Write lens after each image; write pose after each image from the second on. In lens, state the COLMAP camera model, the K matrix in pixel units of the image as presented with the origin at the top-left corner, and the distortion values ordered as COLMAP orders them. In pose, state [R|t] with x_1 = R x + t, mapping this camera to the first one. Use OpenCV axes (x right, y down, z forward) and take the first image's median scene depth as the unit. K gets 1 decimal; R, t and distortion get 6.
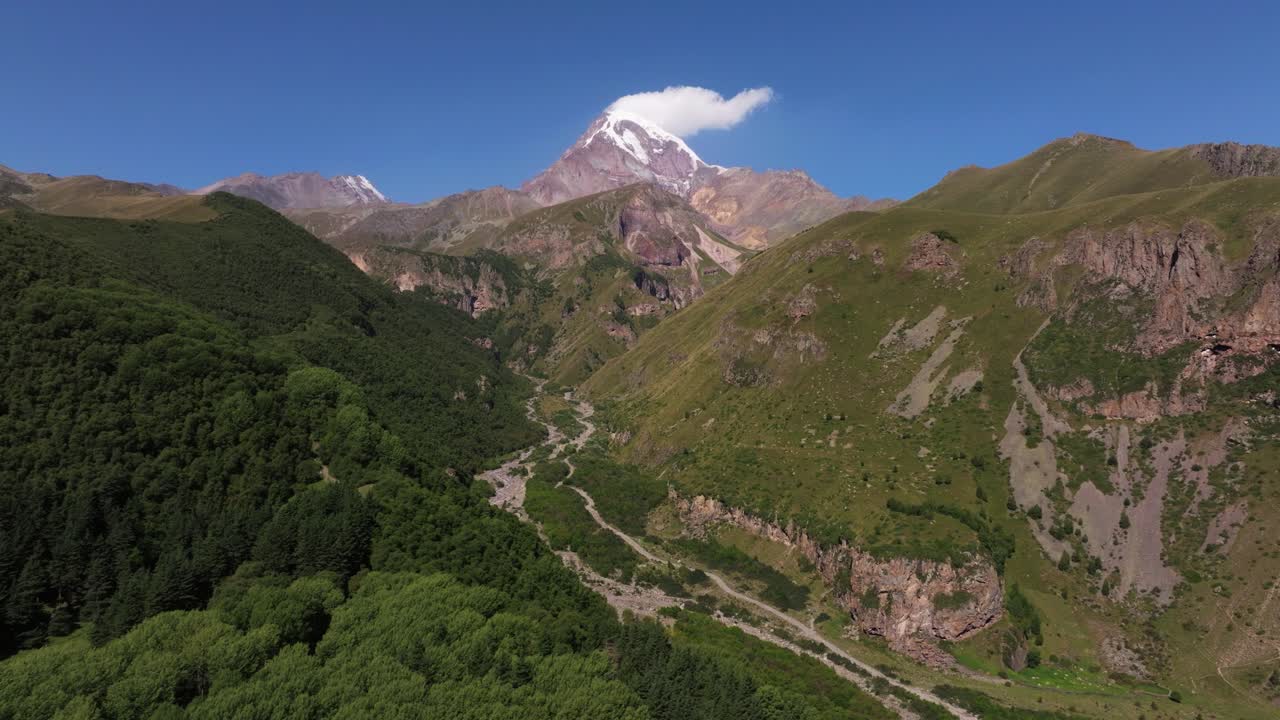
lens RADIAL K [[903.7, 0, 640.0], [0, 903.7, 360.0], [0, 0, 1]] dist [-0.000024, 0.001237]
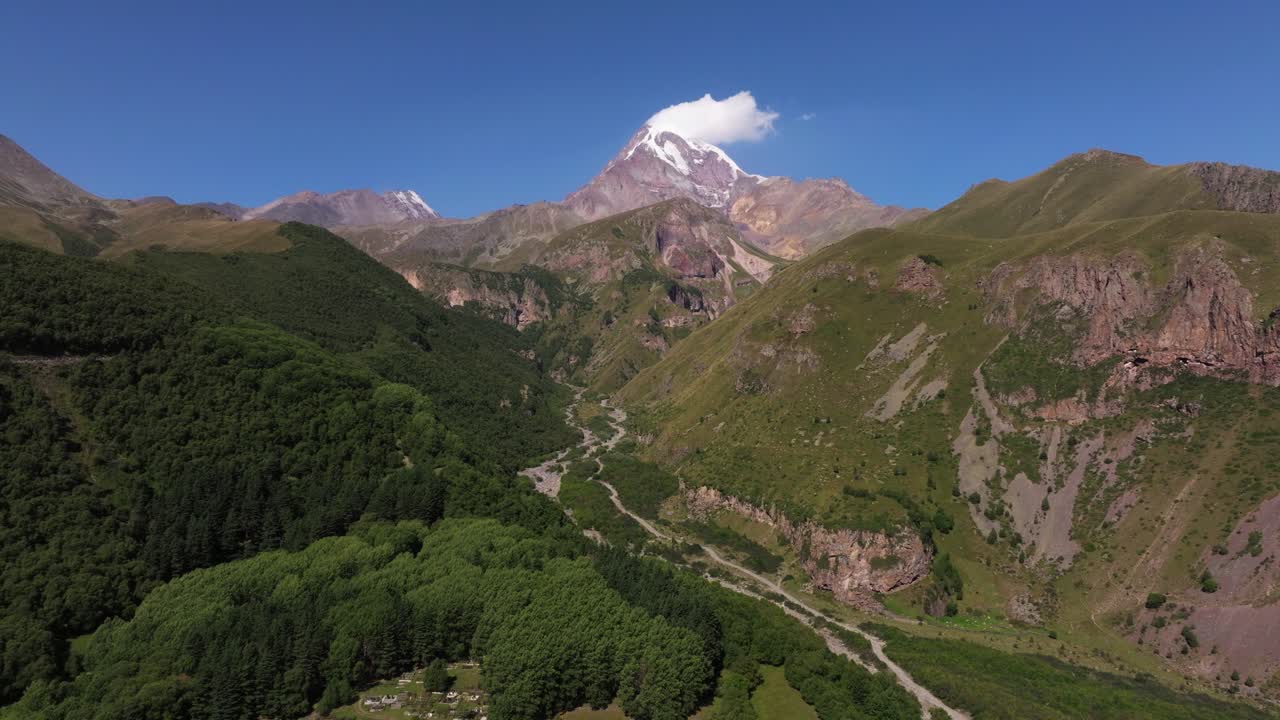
lens RADIAL K [[903.7, 0, 640.0], [0, 903.7, 360.0], [0, 0, 1]] dist [-0.000024, 0.001237]
pose [[0.998695, -0.006985, -0.050586, 0.045119], [0.006638, 0.999953, -0.007017, -0.009895], [0.050633, 0.006672, 0.998695, -0.207365]]
